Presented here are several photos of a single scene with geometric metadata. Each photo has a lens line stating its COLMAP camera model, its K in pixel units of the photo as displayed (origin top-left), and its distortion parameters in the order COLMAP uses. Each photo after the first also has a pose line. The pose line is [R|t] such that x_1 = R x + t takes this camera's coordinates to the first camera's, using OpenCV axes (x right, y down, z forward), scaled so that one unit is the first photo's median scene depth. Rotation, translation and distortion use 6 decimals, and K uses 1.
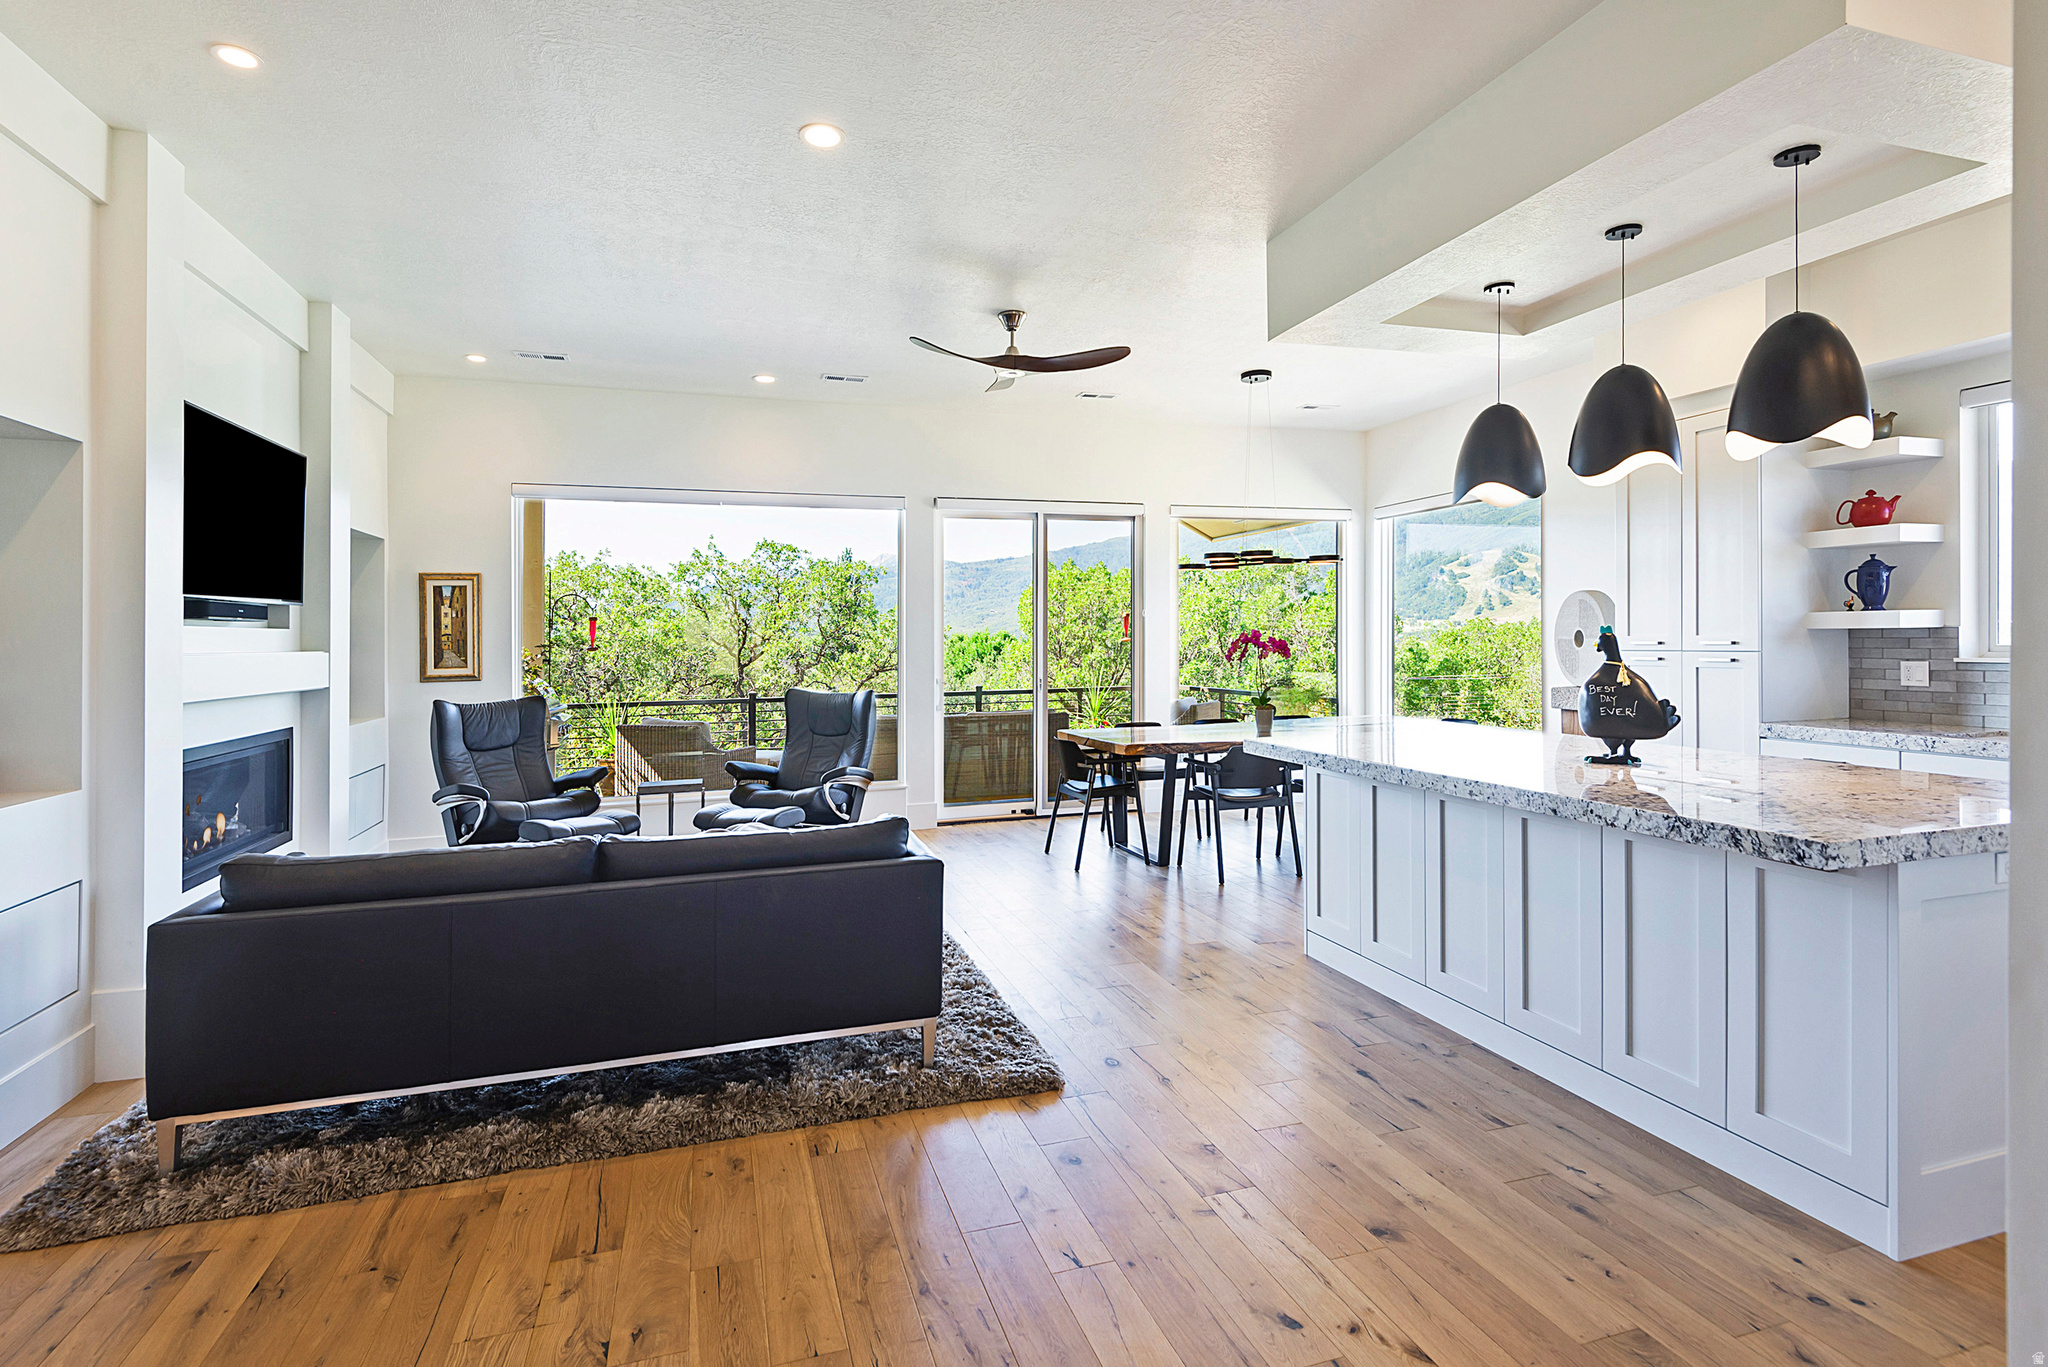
lens RADIAL K [[1065.7, 0, 1032.5], [0, 1065.7, 606.9], [0, 0, 1]] dist [-0.001433, -0.000009]
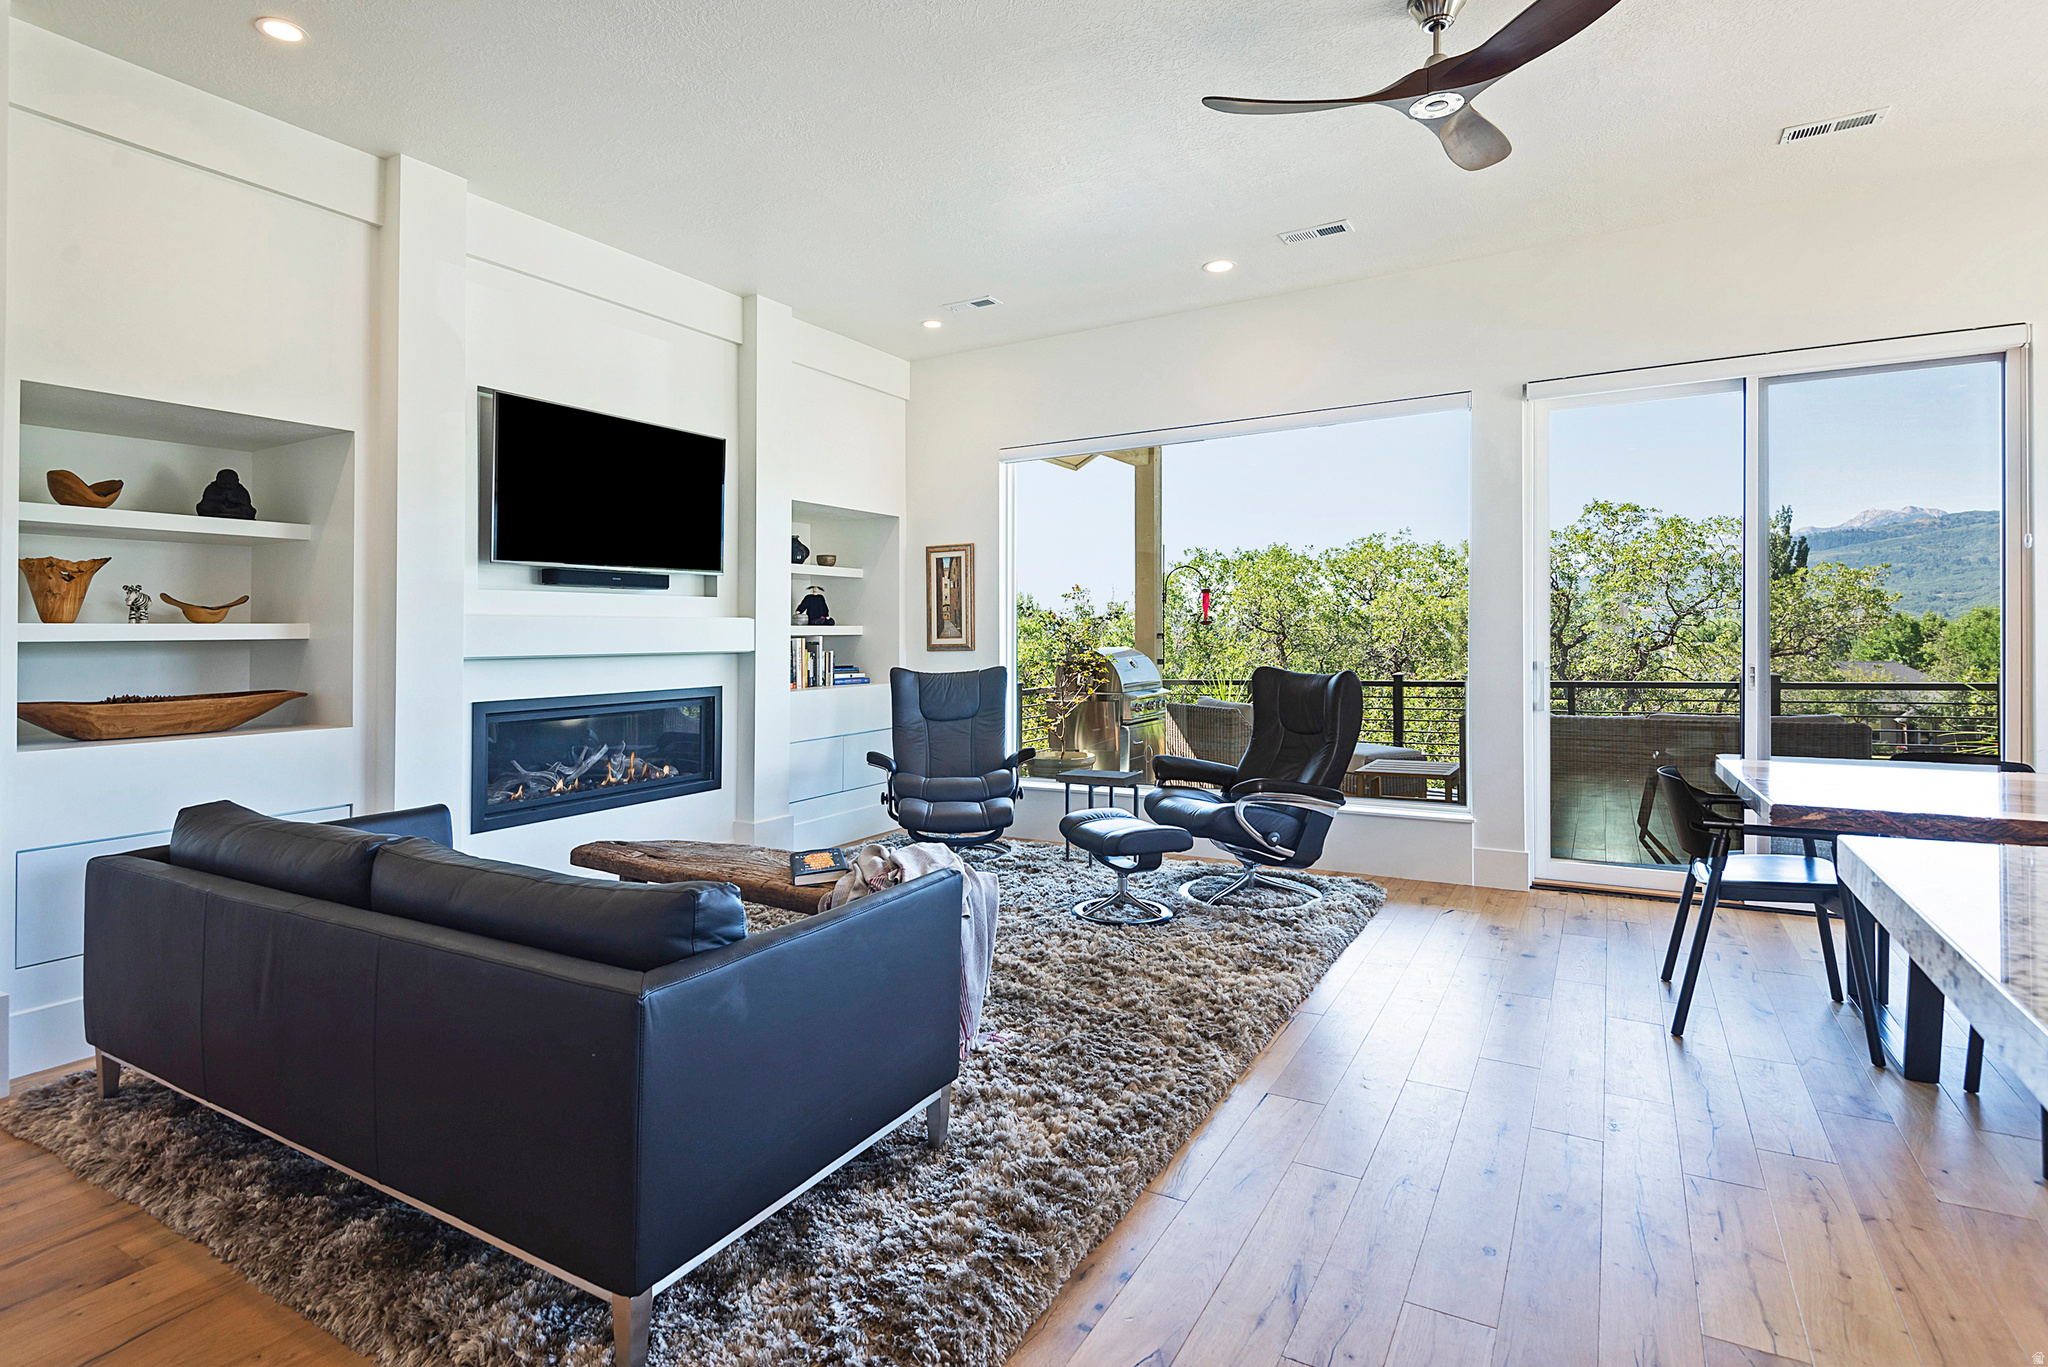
lens RADIAL K [[996.9, 0, 964.9], [0, 996.9, 642.6], [0, 0, 1]] dist [0.005864, -0.000092]
pose [[0.636147, 0.005764, -0.771546, 0.189253], [0.032279, 0.998898, 0.034077, 0.028363], [0.770892, -0.046582, 0.635260, 0.379354]]
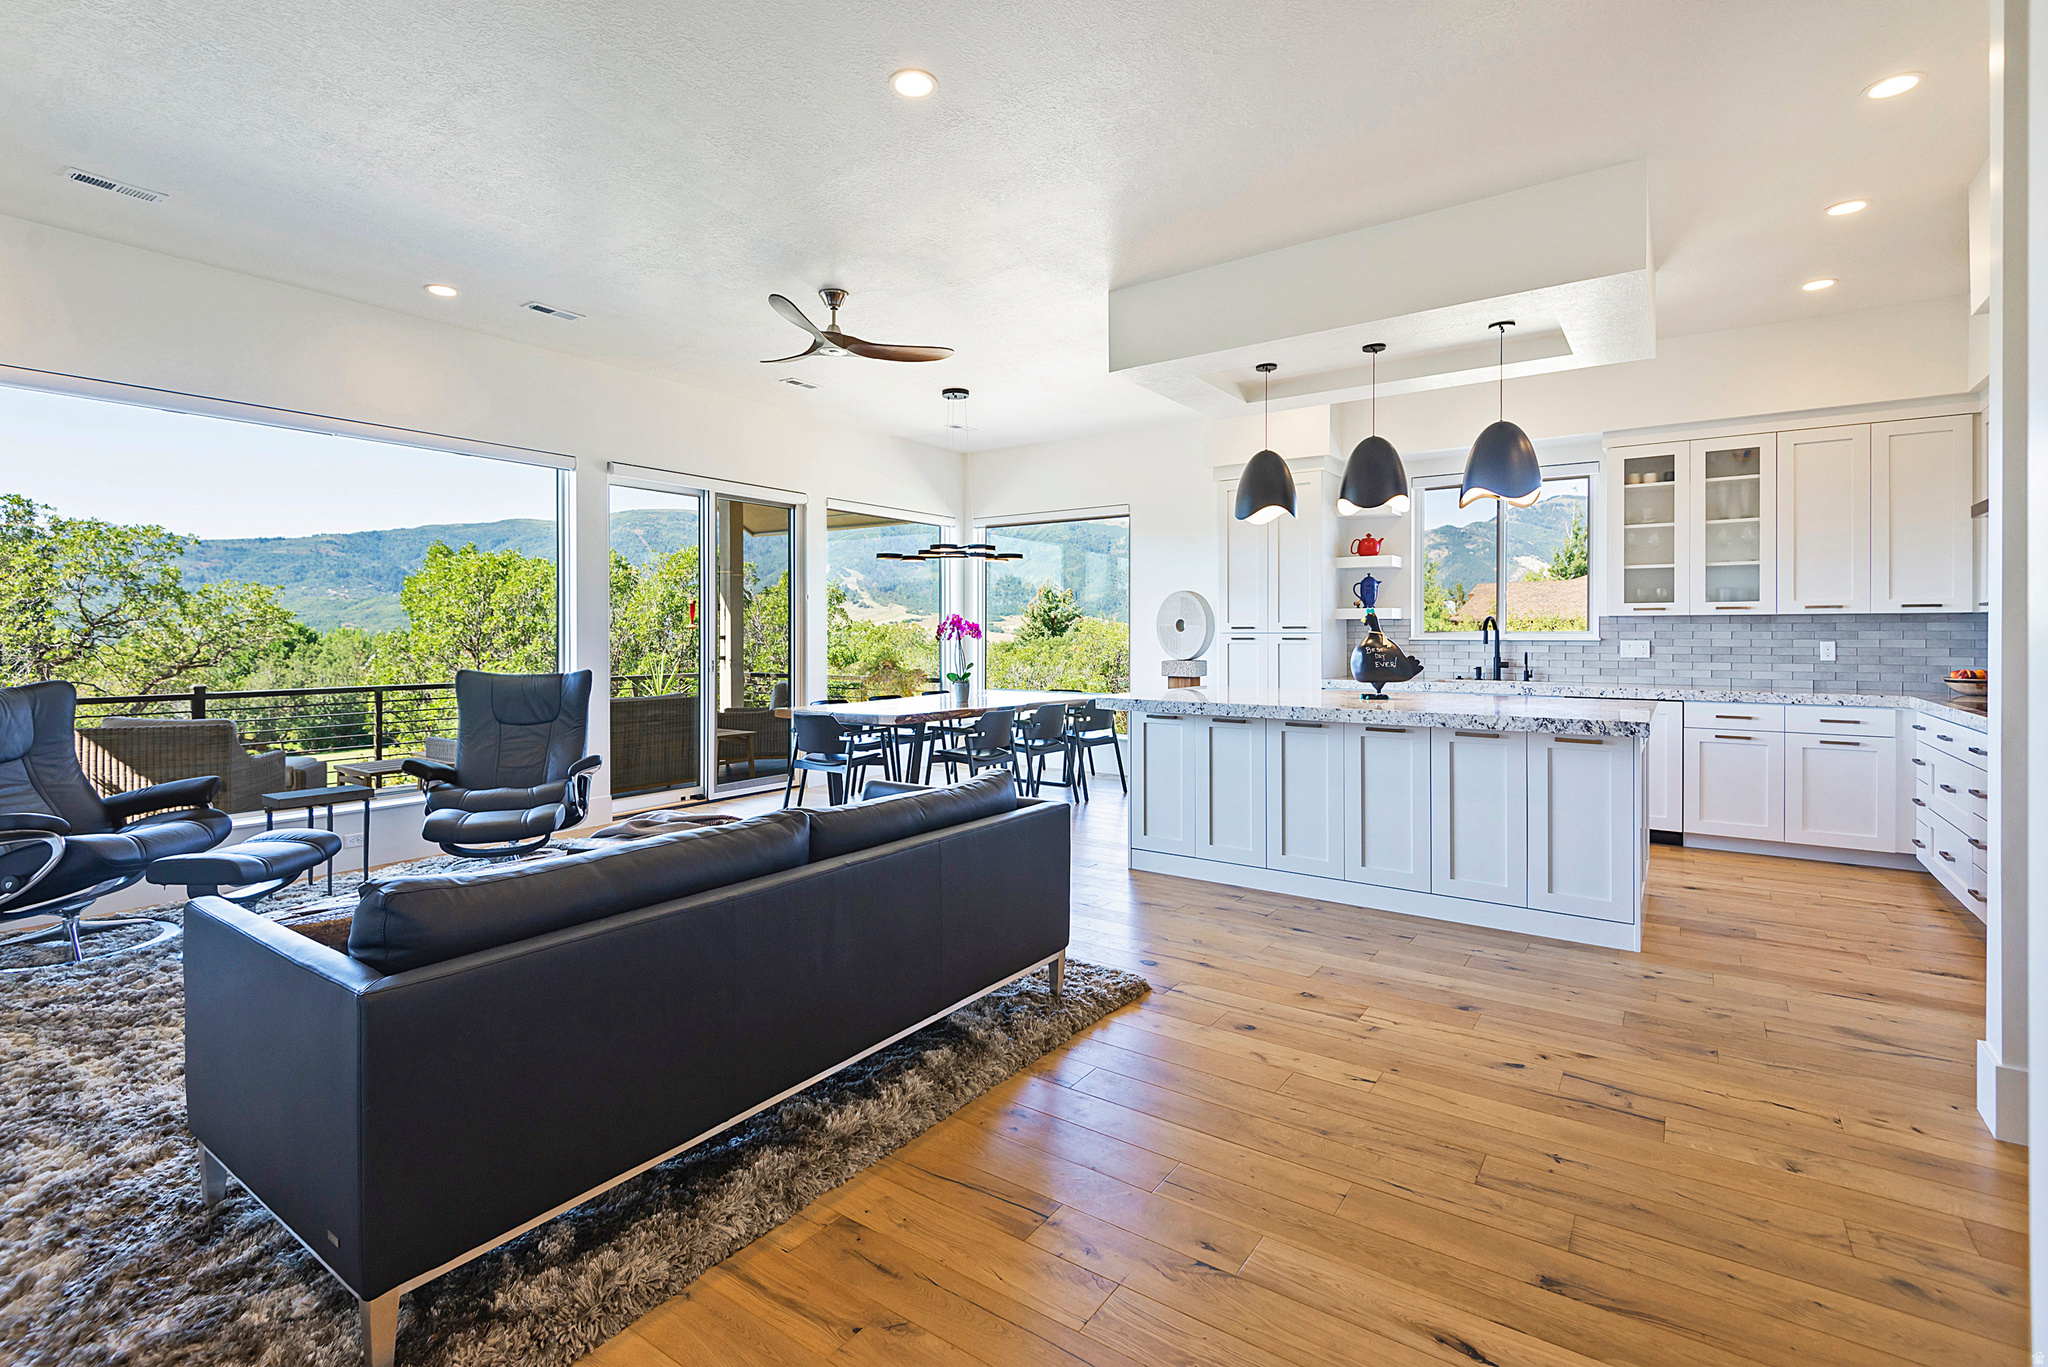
lens RADIAL K [[955.4, 0, 1094.5], [0, 955.4, 624.5], [0, 0, 1]] dist [-0.005170, -0.005157]
pose [[0.761401, 0.018860, 0.648007, -0.325237], [-0.028727, 0.999576, 0.004662, 0.022945], [-0.647645, -0.022165, 0.761620, 0.111048]]
